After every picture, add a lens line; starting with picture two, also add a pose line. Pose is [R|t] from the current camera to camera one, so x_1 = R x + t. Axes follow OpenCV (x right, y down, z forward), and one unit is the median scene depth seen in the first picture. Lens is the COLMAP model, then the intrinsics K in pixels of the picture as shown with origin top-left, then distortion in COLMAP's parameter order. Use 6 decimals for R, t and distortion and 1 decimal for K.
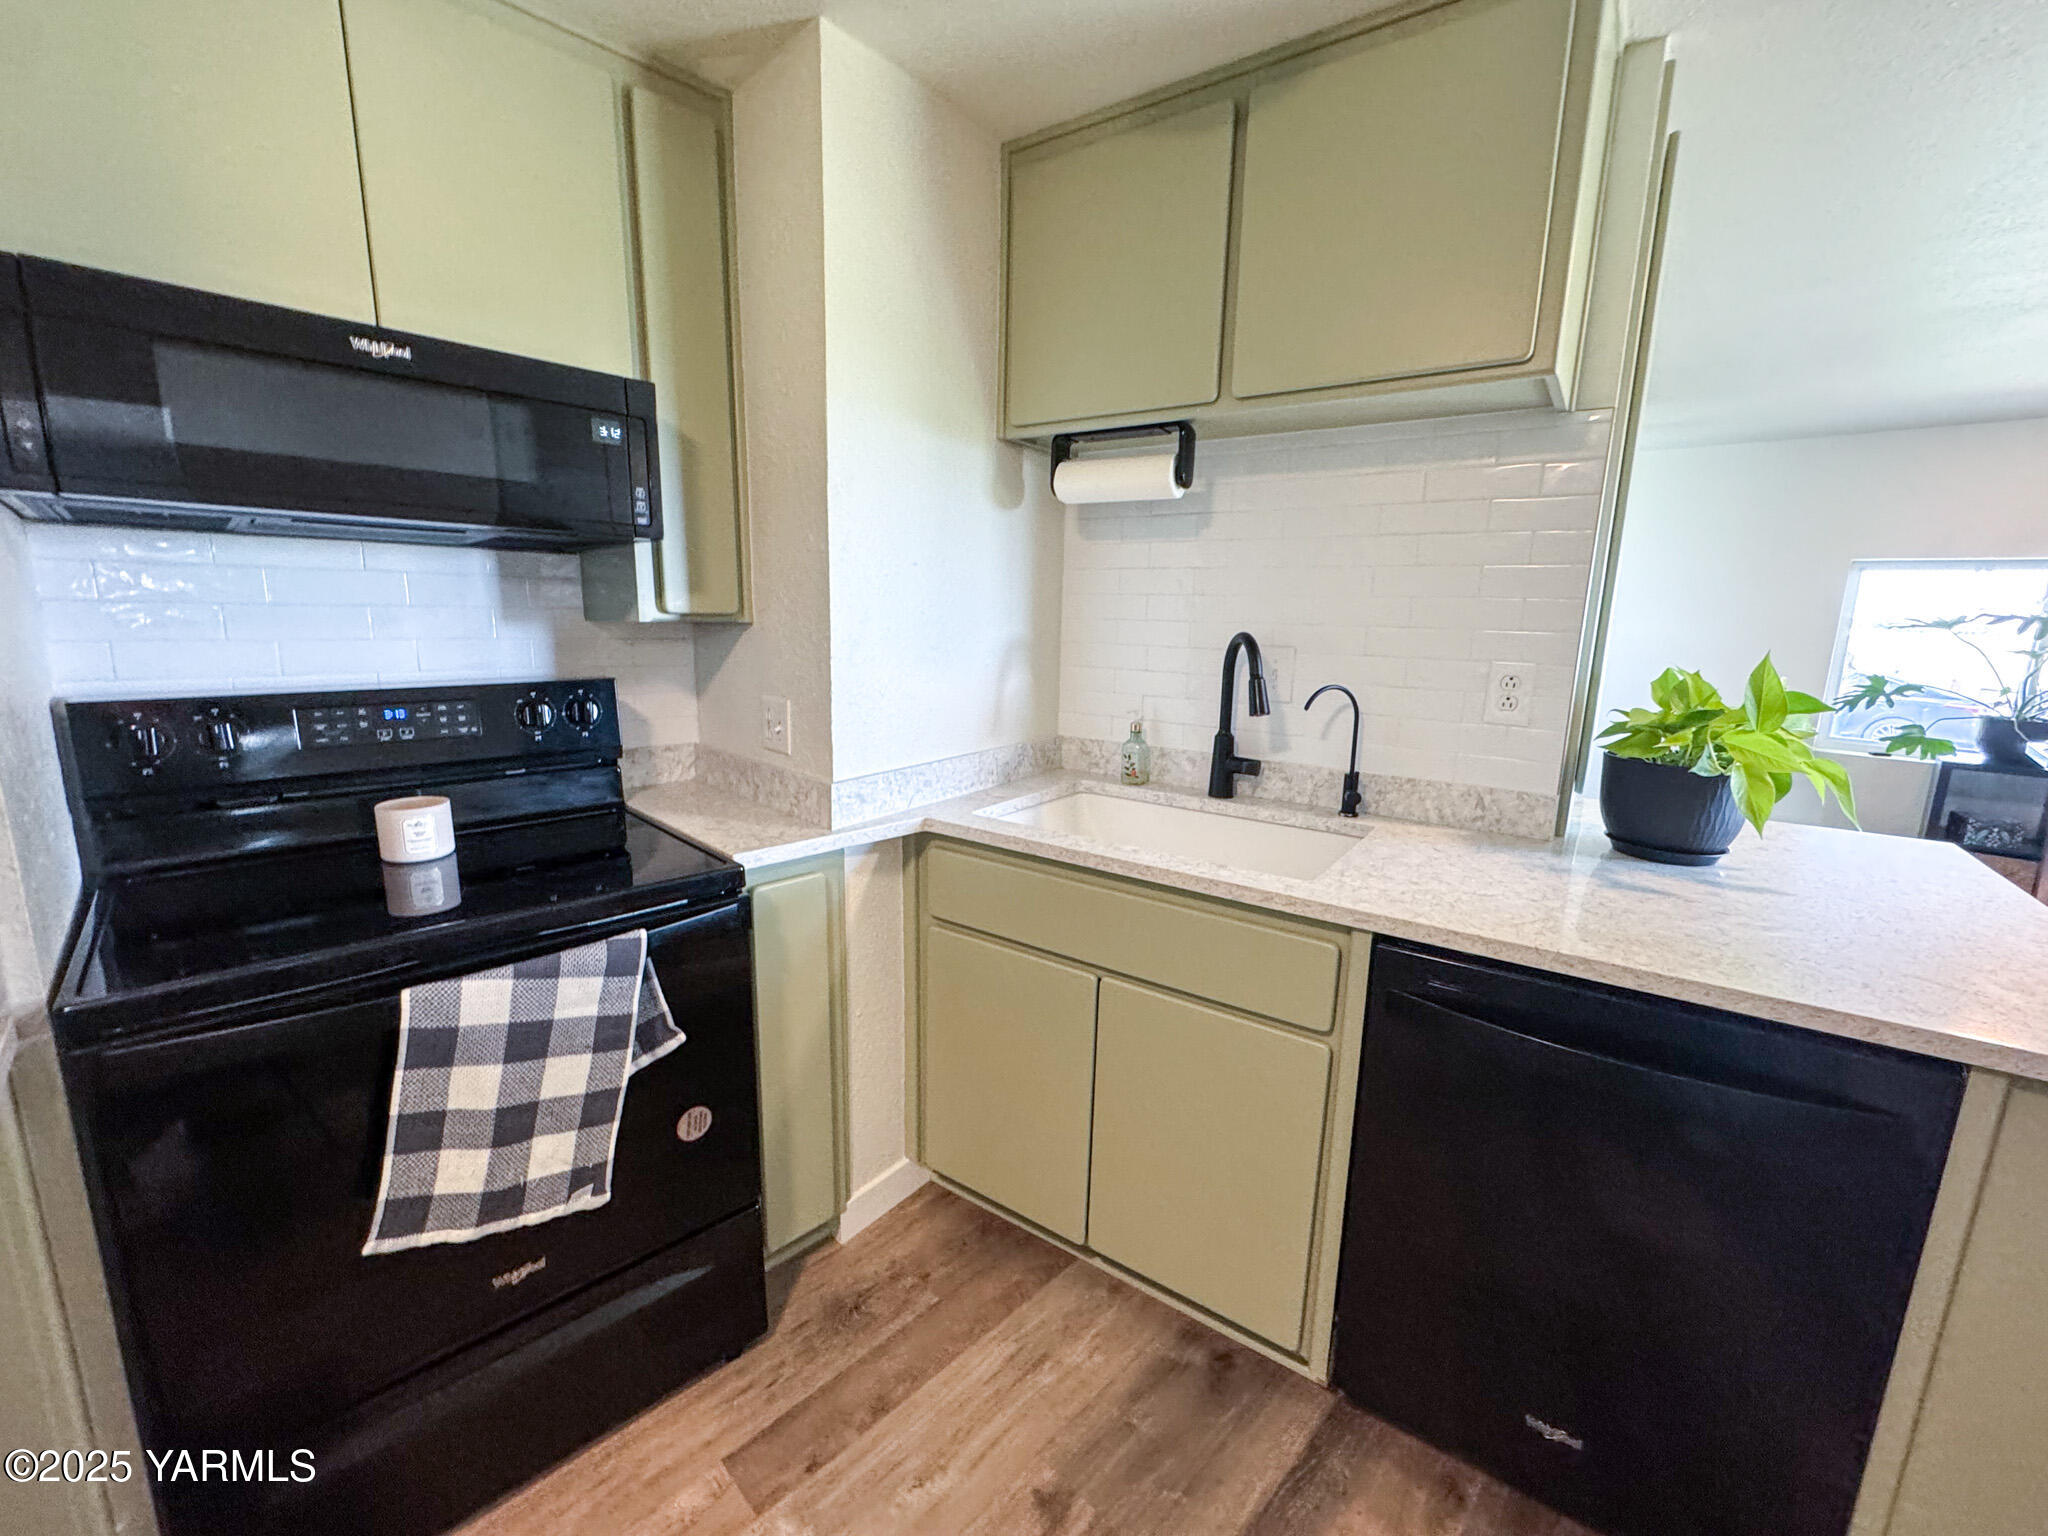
lens RADIAL K [[840.4, 0, 1026.2], [0, 840.4, 774.1], [0, 0, 1]] dist [-0.005298, 0.000982]
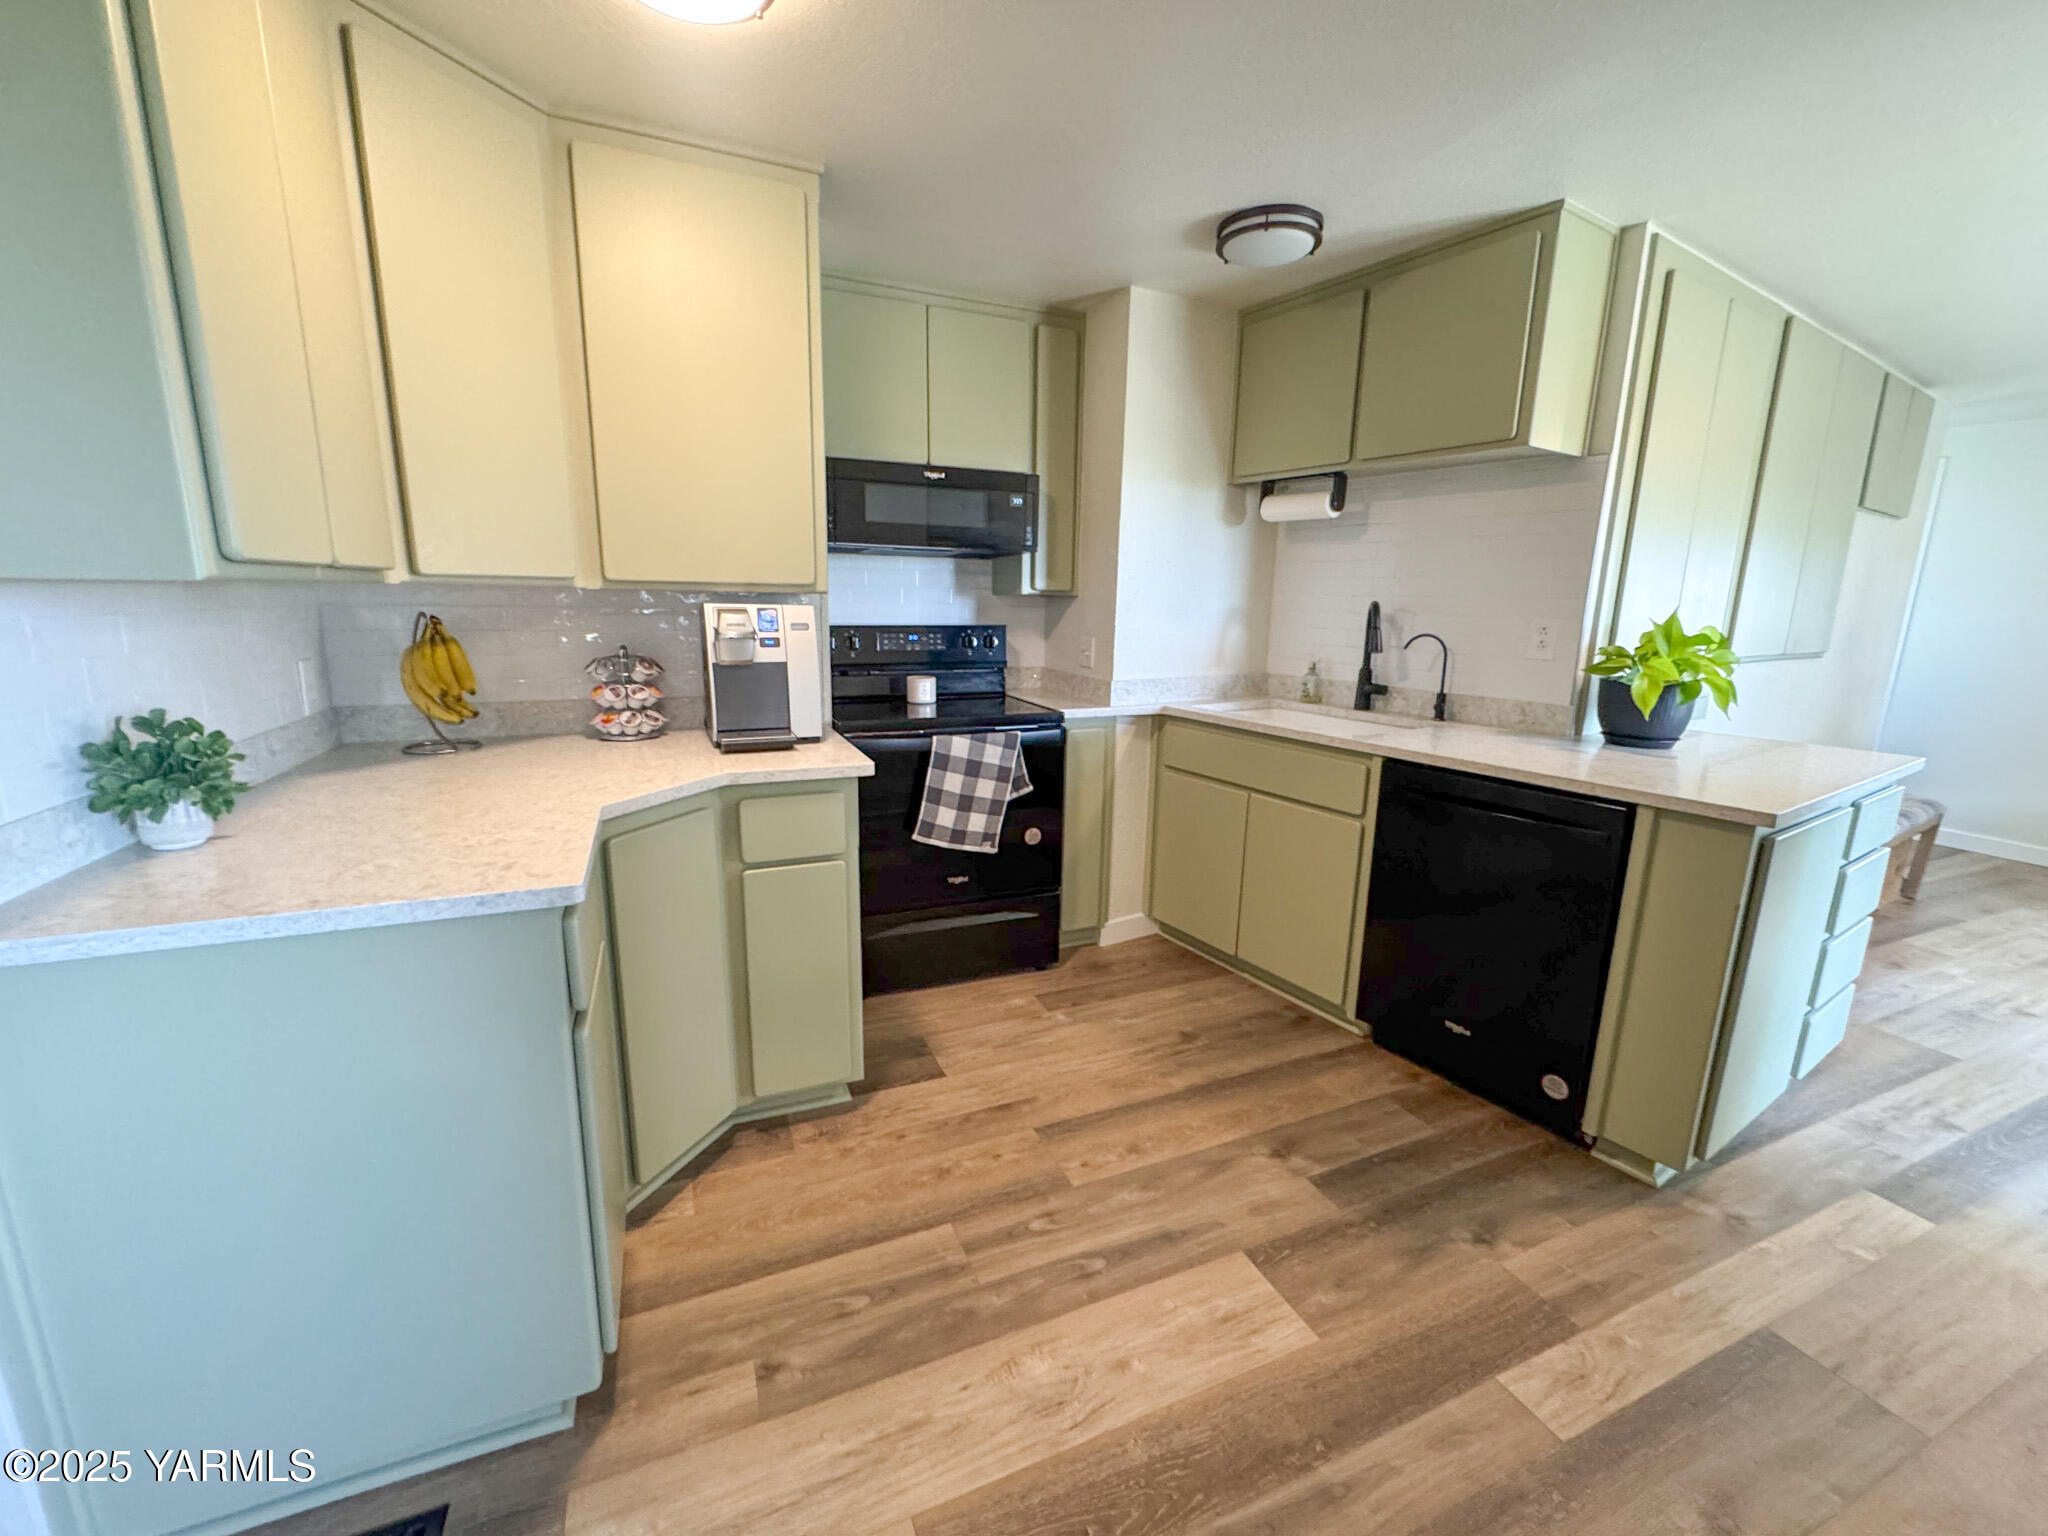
lens RADIAL K [[840.4, 0, 1019.3], [0, 840.4, 771.7], [0, 0, 1]] dist [-0.005298, 0.000982]
pose [[0.926381, 0.073033, -0.369437, 0.271997], [-0.070985, 0.997293, 0.019152, 0.185007], [0.369836, 0.008482, 0.929058, -0.779305]]
